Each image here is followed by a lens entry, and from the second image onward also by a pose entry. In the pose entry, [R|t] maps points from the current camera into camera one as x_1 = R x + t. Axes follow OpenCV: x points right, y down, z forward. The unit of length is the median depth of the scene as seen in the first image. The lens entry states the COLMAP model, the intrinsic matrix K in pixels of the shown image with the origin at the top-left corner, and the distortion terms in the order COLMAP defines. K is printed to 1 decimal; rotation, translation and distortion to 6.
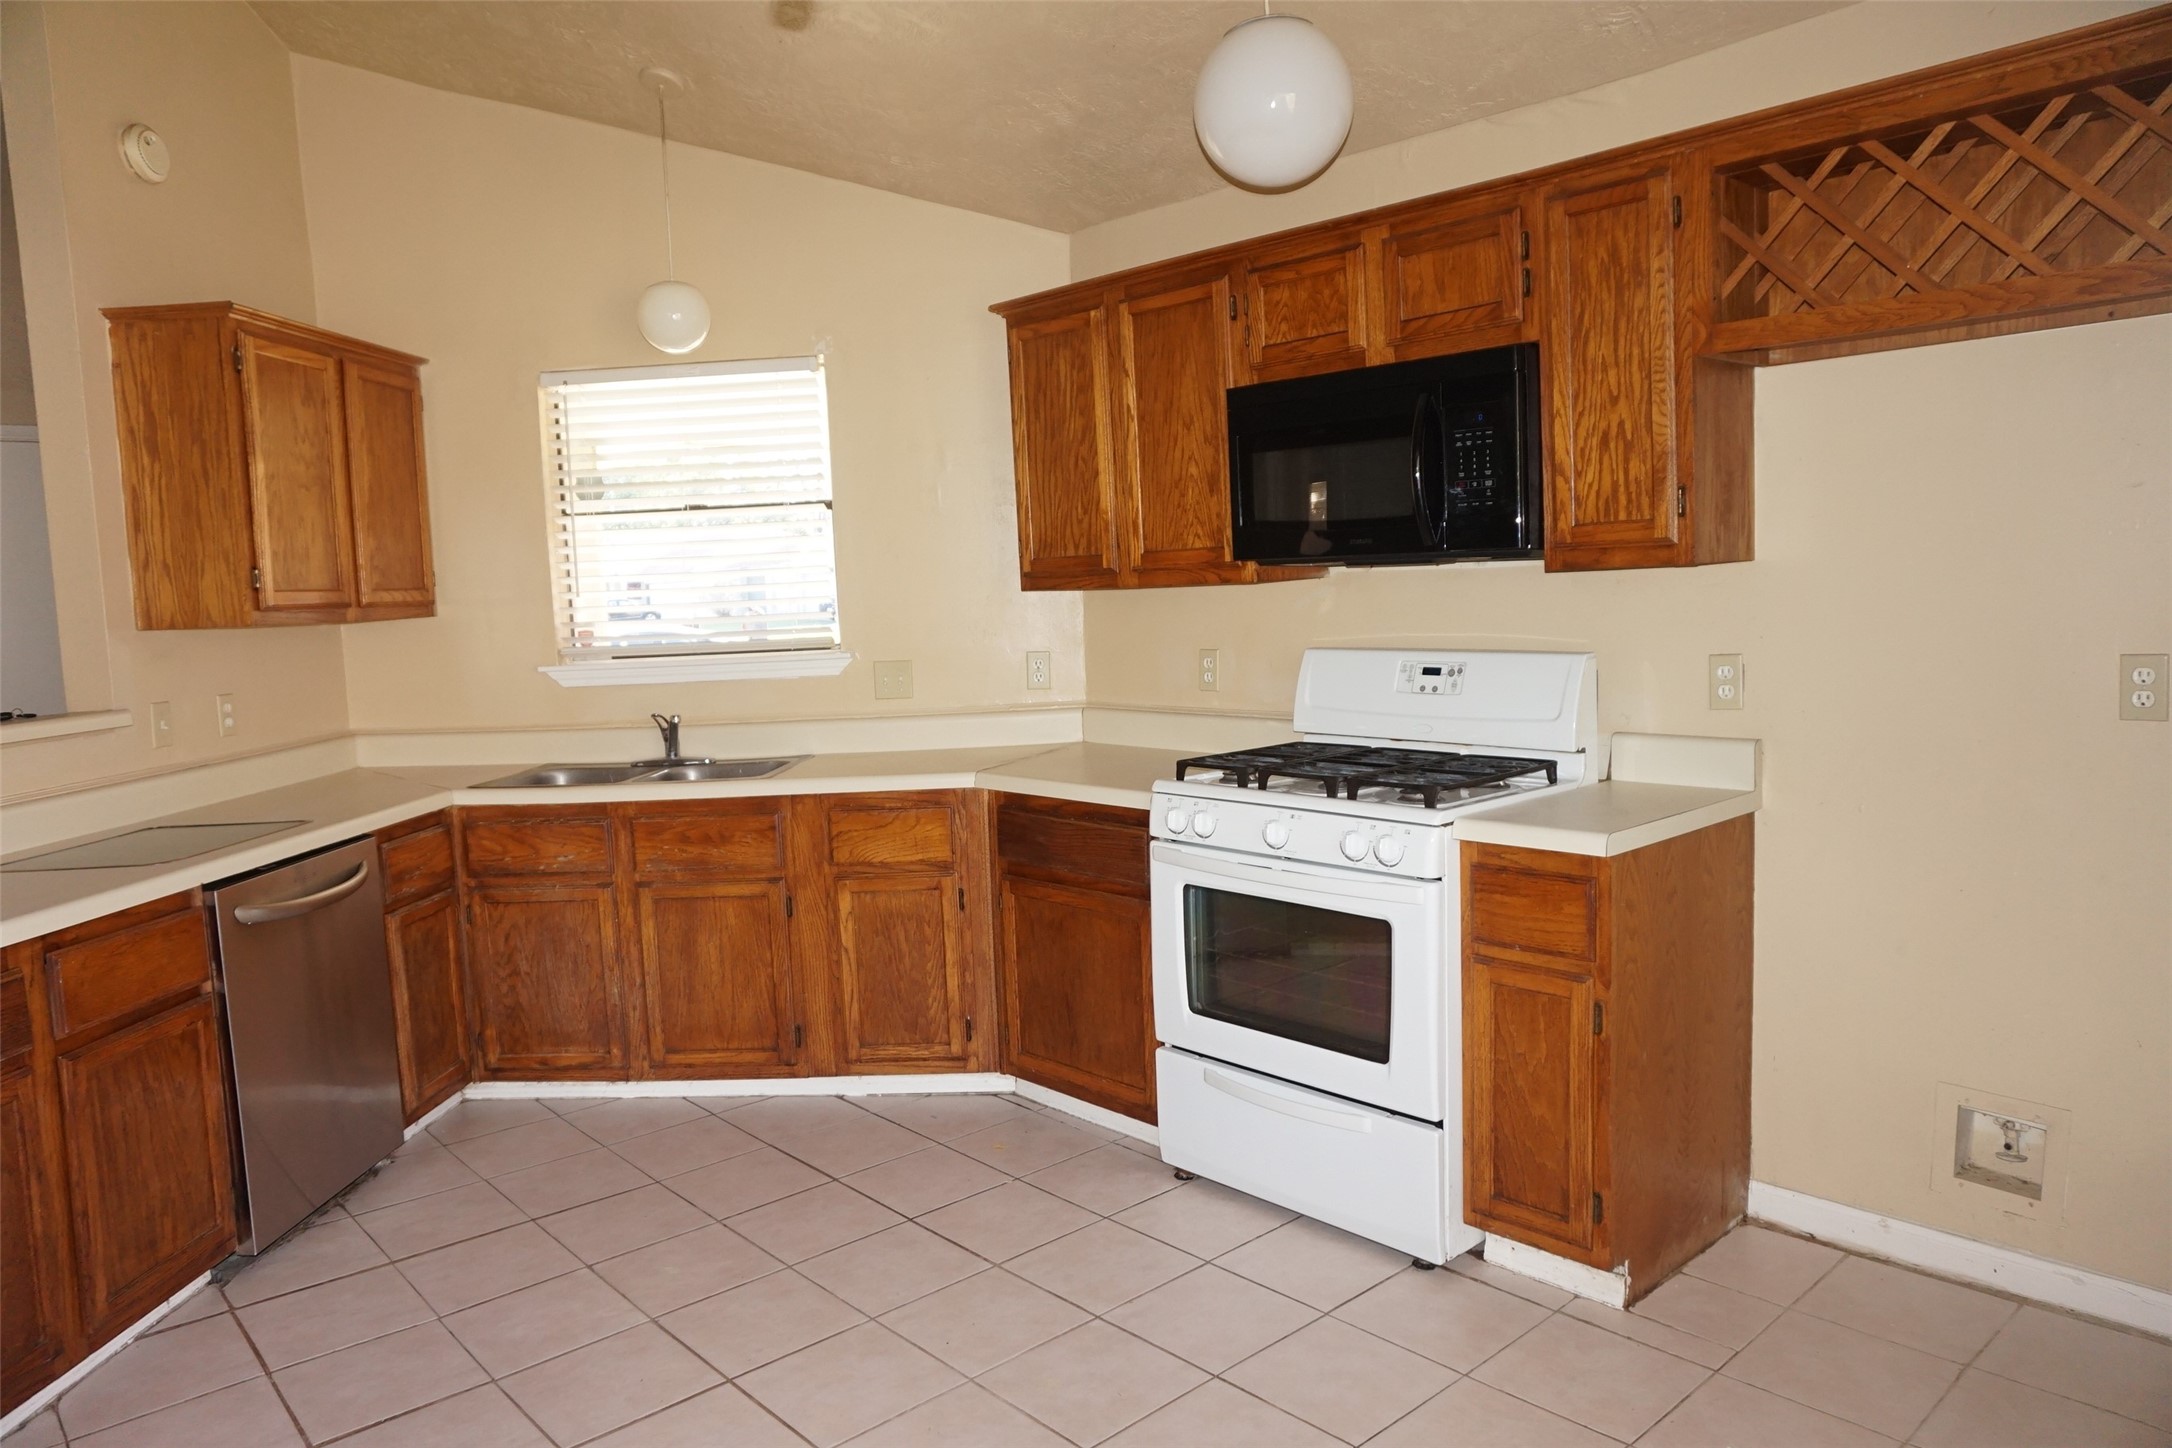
lens RADIAL K [[1470.9, 0, 1086.0], [0, 1470.9, 724.0], [0, 0, 1]] dist [0.000576, 0.000652]
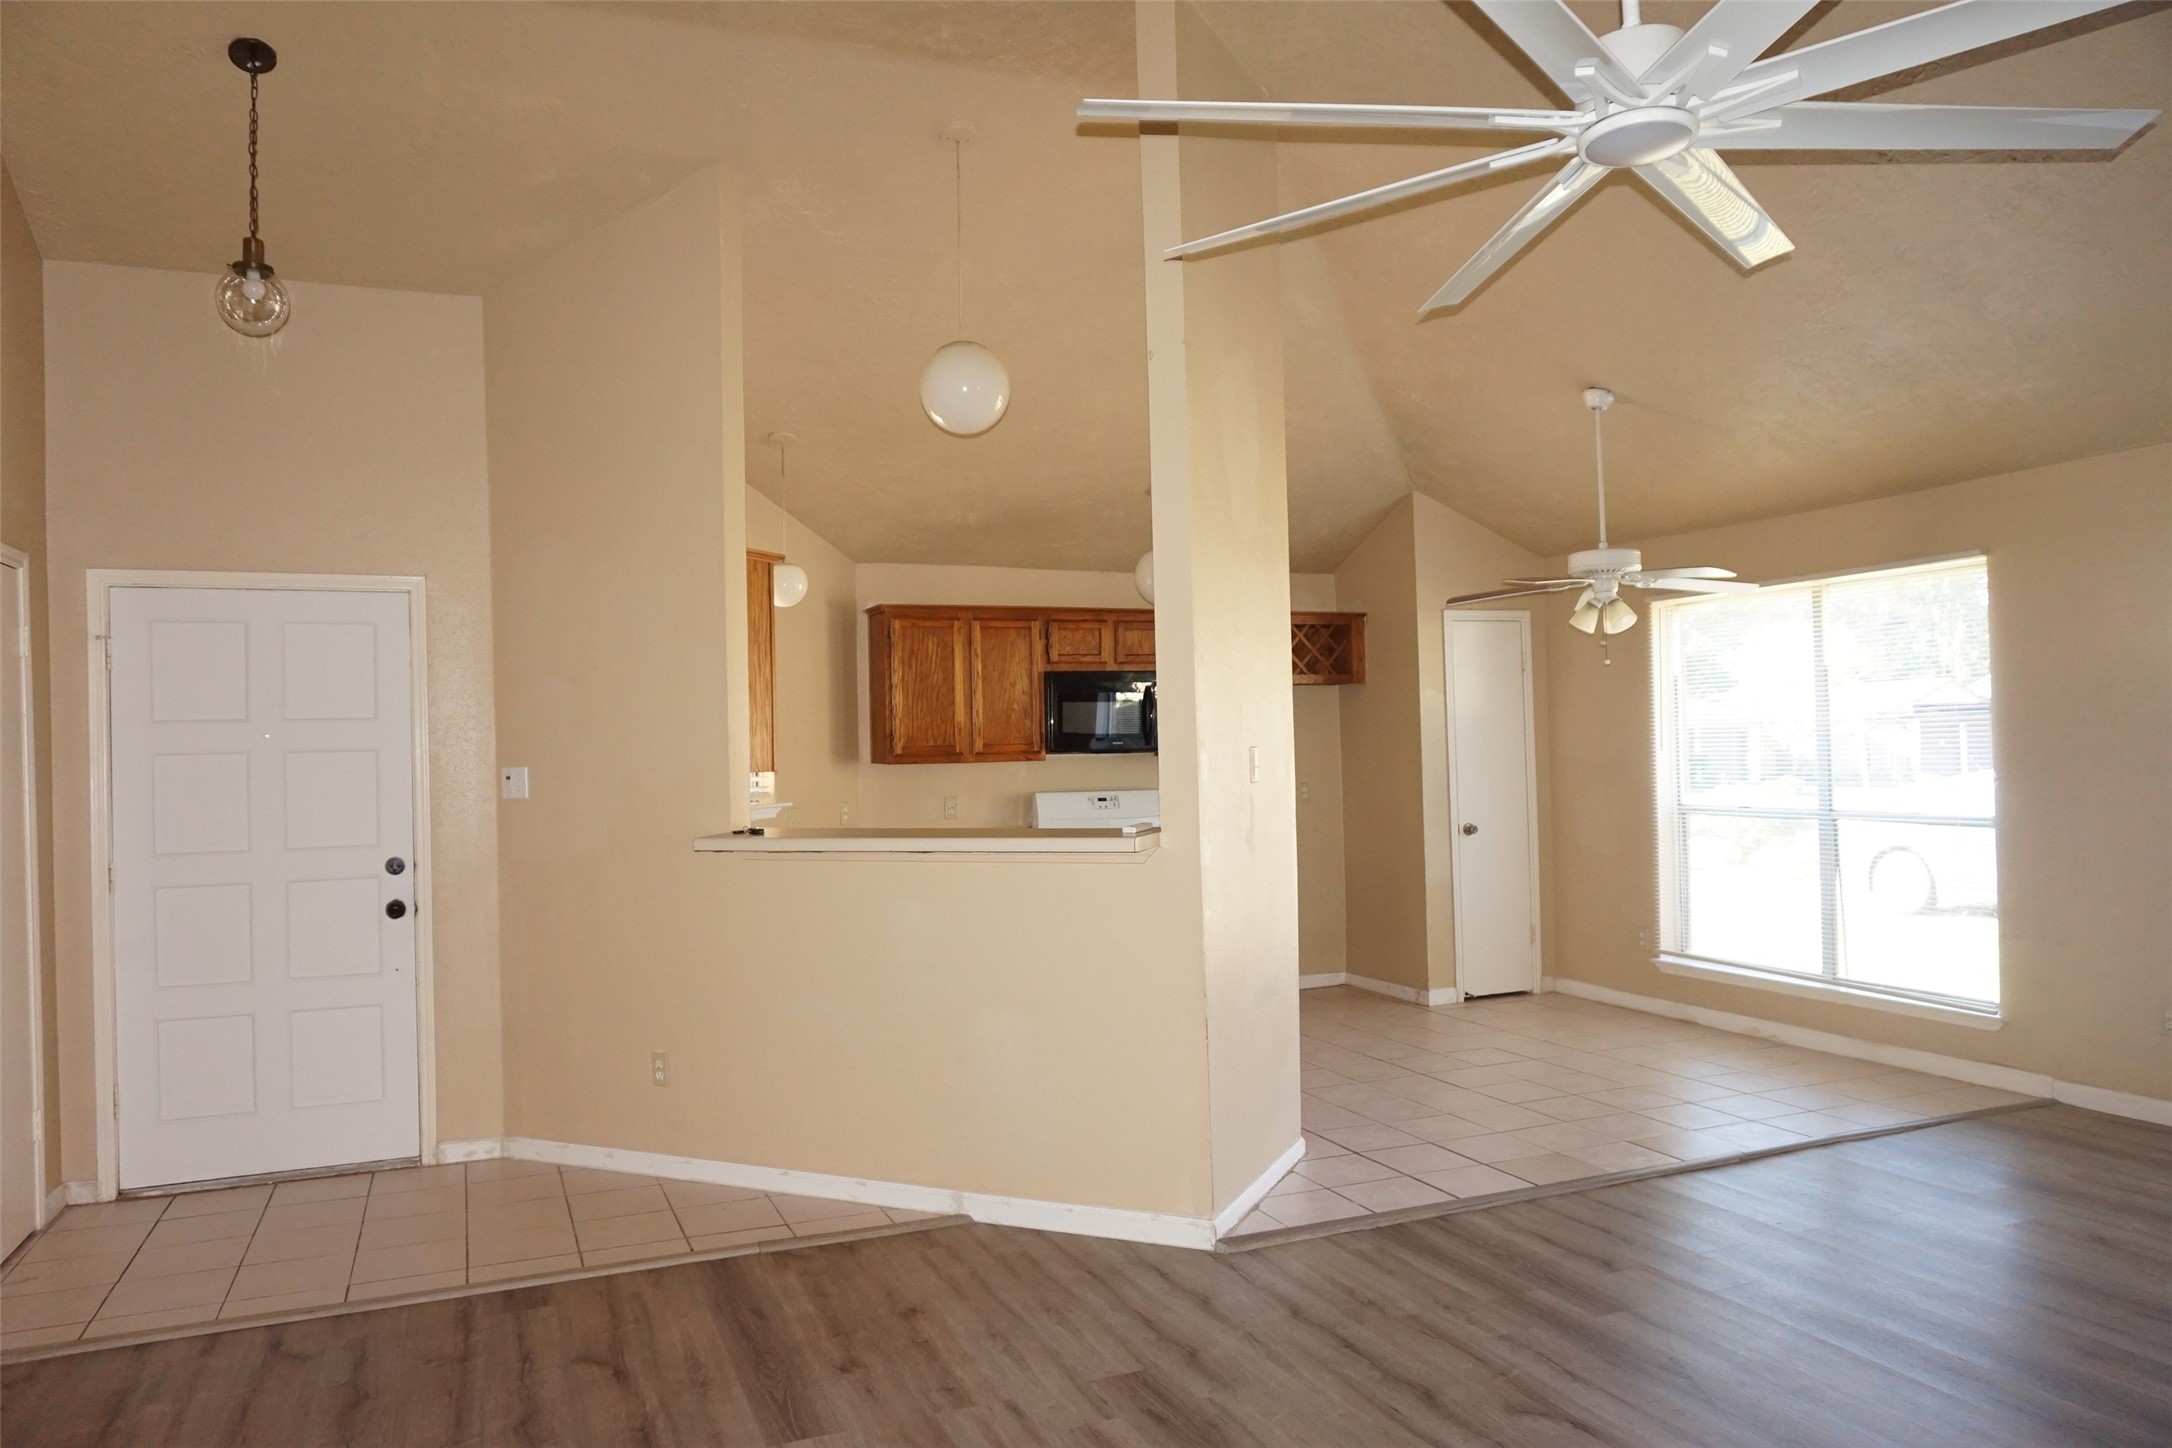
lens RADIAL K [[1470.9, 0, 1086.0], [0, 1470.9, 724.0], [0, 0, 1]] dist [0.000576, 0.000652]
pose [[0.328554, 0.050143, 0.943153, -1.808266], [0.099149, 0.991241, -0.087239, 0.042172], [-0.939267, 0.122175, 0.320704, 0.239347]]
